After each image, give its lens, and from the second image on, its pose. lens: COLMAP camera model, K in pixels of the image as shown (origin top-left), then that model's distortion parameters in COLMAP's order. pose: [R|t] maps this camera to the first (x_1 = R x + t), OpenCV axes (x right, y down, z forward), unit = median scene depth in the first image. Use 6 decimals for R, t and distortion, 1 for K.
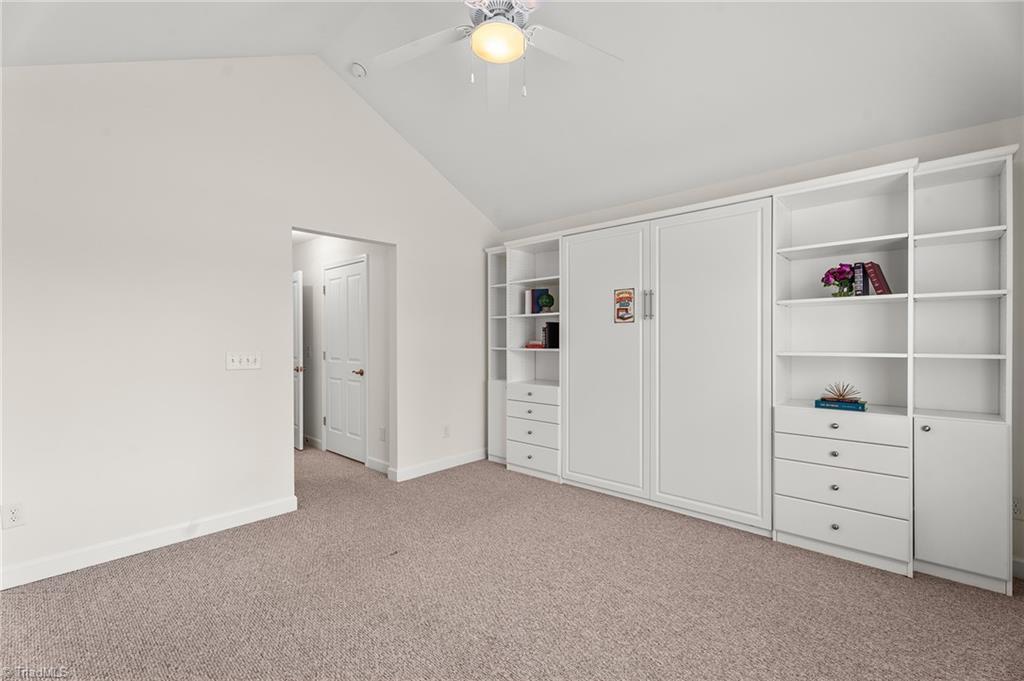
lens RADIAL K [[449.8, 0, 518.0], [0, 449.8, 351.2], [0, 0, 1]] dist [-0.000123, -0.000092]
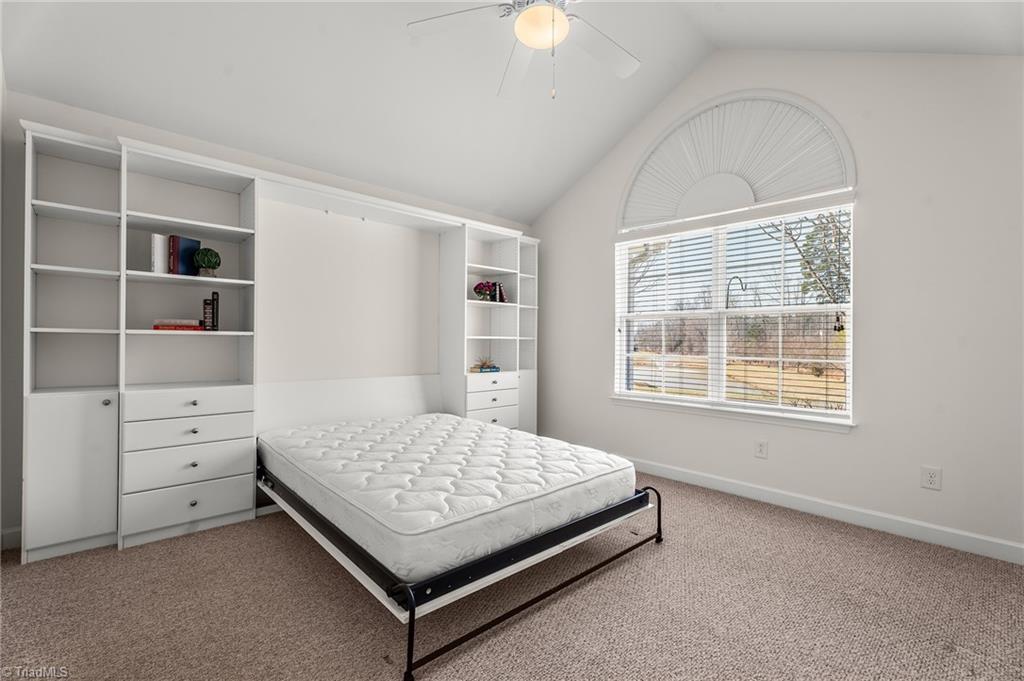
lens RADIAL K [[449.8, 0, 518.0], [0, 449.8, 332.4], [0, 0, 1]] dist [-0.000123, -0.000092]
pose [[0.089347, 0.001530, 0.995999, -0.588368], [-0.005159, 0.999986, -0.001074, -0.006849], [-0.995987, -0.005043, 0.089354, 0.511209]]
